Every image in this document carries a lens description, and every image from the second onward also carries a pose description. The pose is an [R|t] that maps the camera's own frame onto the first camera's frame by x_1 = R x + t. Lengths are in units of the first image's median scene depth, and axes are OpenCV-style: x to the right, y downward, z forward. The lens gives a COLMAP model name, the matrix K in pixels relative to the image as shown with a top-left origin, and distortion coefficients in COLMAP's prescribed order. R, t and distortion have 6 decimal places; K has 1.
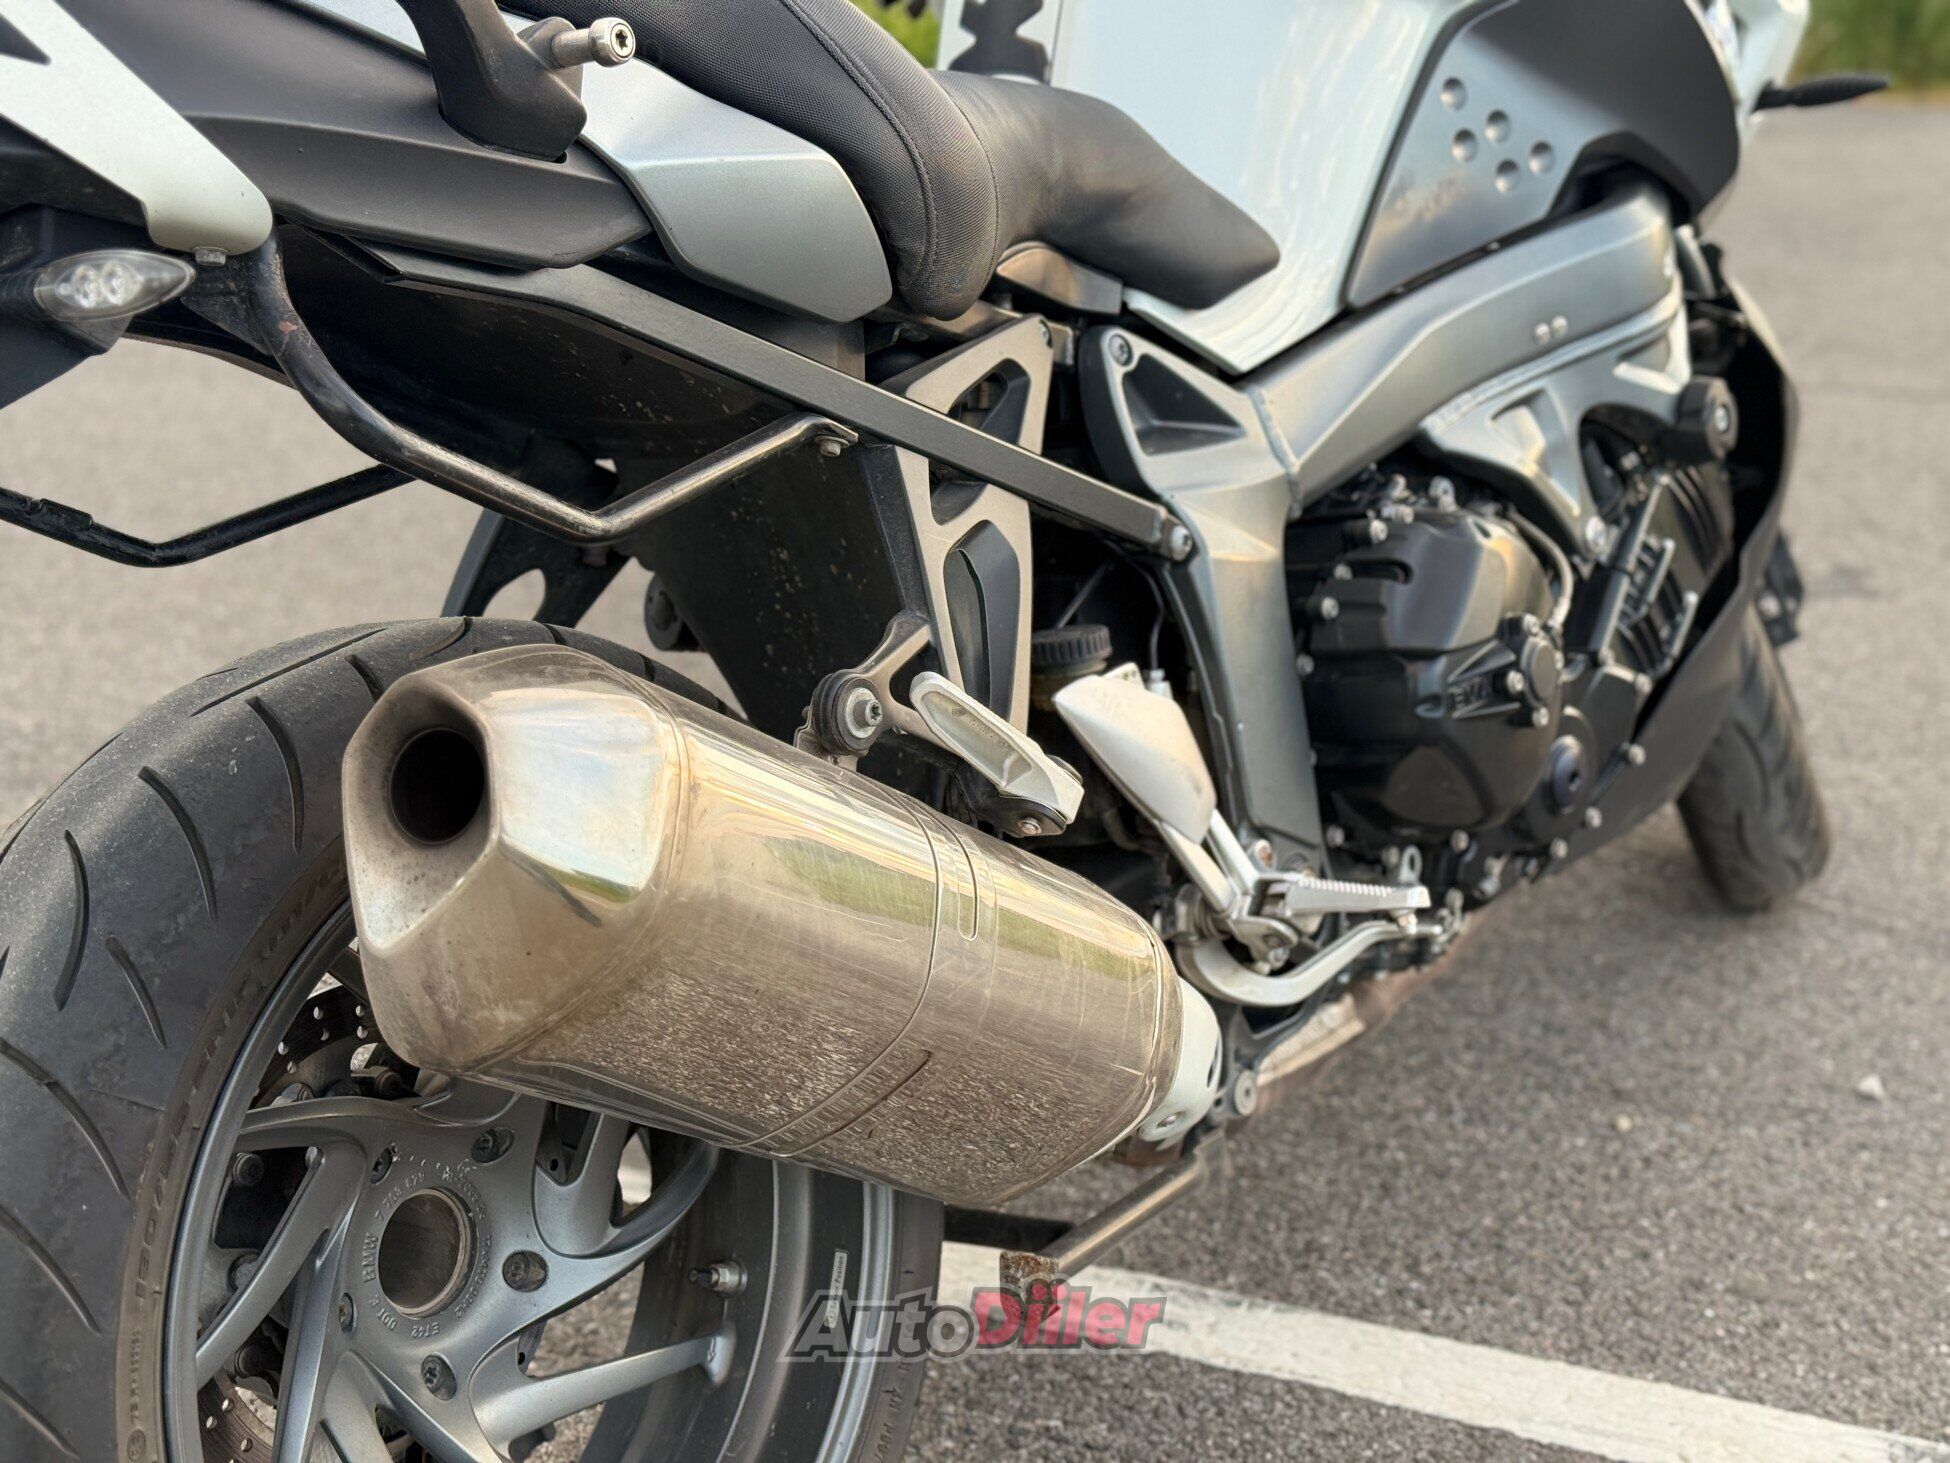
lens RADIAL K [[2791.1, 0, 975.0], [0, 2791.1, 731.5], [0, 0, 1]] dist [0.146655, -0.006369]
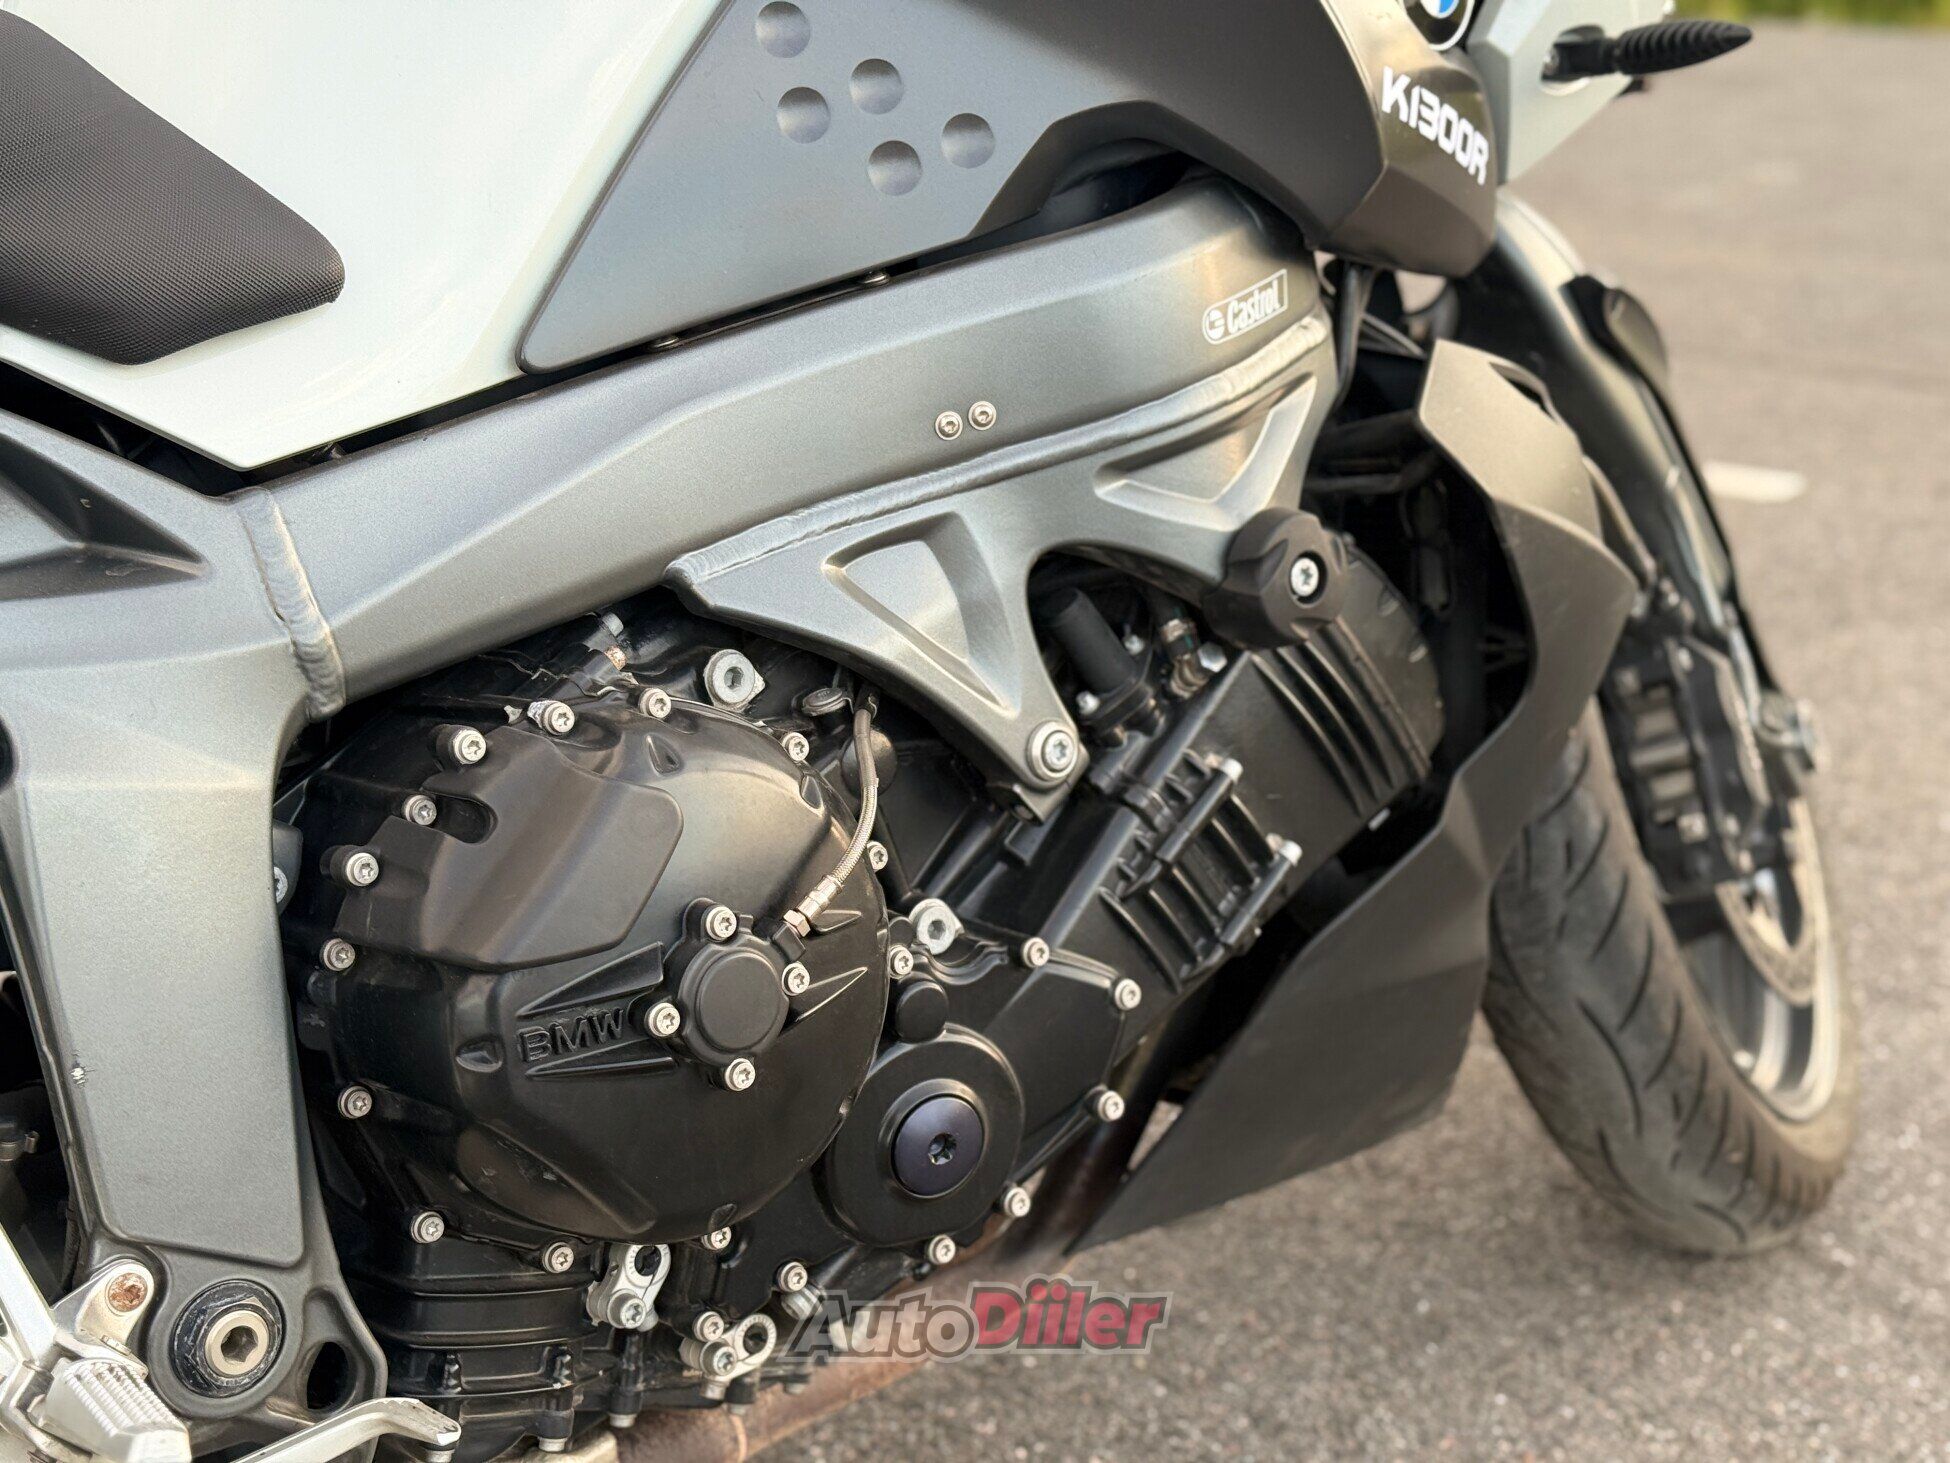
lens RADIAL K [[2731.5, 0, 1117.0], [0, 2731.5, 732.2], [0, 0, 1]] dist [0.180441, -0.010343]
pose [[0.965493, 0.084730, -0.246259, 0.389225], [-0.078842, 0.996318, 0.033690, -0.096896], [0.248207, -0.013112, 0.968618, 0.423889]]
